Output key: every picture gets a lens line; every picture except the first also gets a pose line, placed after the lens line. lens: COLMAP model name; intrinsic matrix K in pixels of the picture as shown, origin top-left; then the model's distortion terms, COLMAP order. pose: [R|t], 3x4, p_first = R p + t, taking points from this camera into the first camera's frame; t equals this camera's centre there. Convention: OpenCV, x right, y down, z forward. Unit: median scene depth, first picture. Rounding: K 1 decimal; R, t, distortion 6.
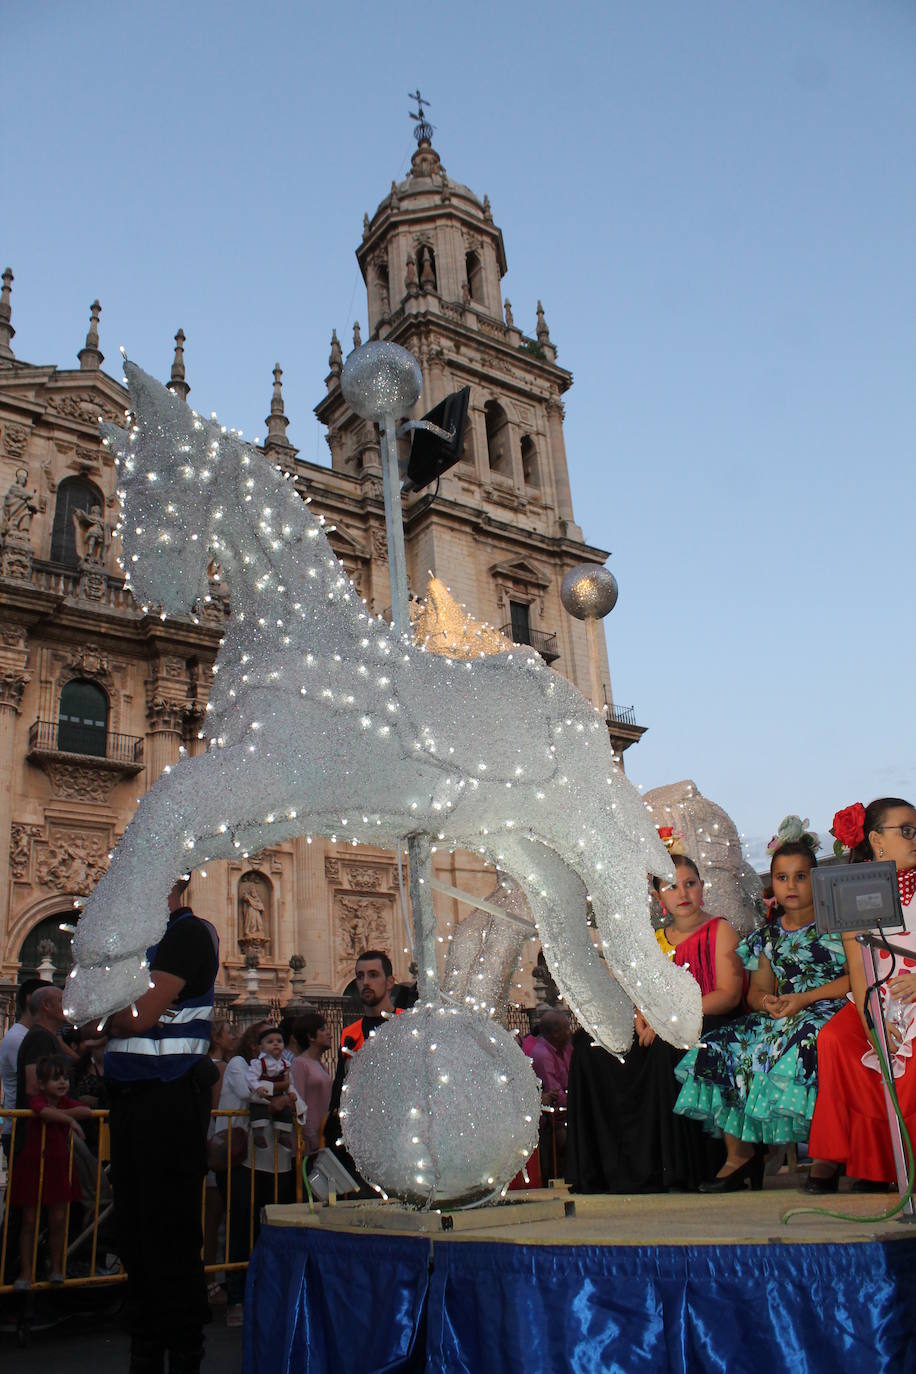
lens RADIAL K [[1152.8, 0, 508.1], [0, 1152.8, 667.4], [0, 0, 1]] dist [-0.156601, 0.130696]
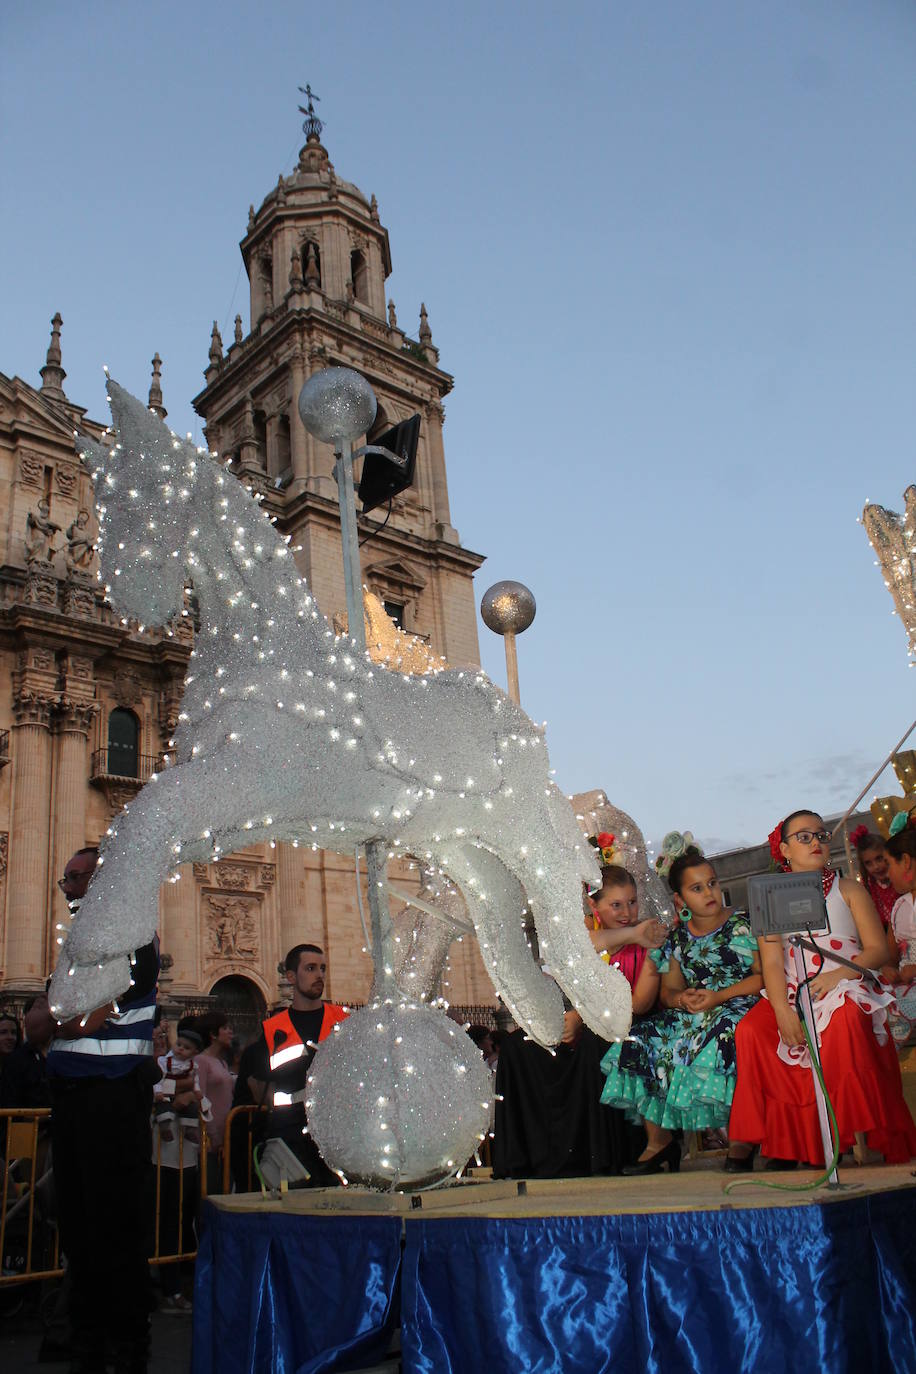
lens RADIAL K [[1152.8, 0, 498.7], [0, 1152.8, 669.5], [0, 0, 1]] dist [-0.156601, 0.130696]
pose [[0.993796, 0.026892, 0.107917, -0.007626], [-0.027018, 0.999635, -0.000287, -0.001380], [-0.107885, -0.002630, 0.994160, -0.005944]]
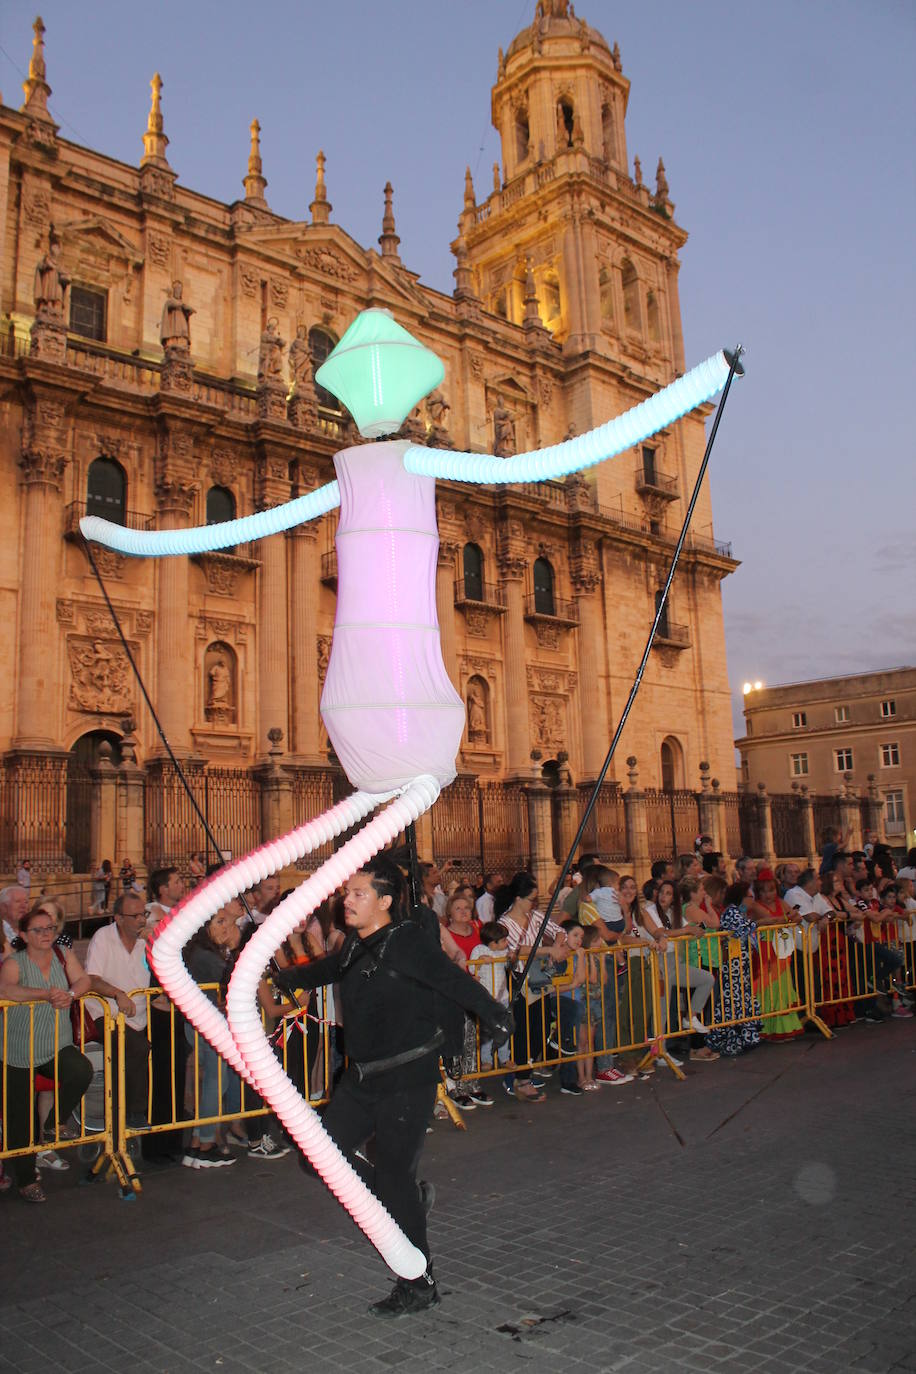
lens RADIAL K [[1222.8, 0, 477.5], [0, 1222.8, 699.2], [0, 0, 1]] dist [-0.155516, 0.117828]
pose [[0.991934, 0.040951, 0.119961, -0.360930], [-0.067009, 0.972736, 0.222022, -0.084215], [-0.107599, -0.228269, 0.967634, -0.266037]]
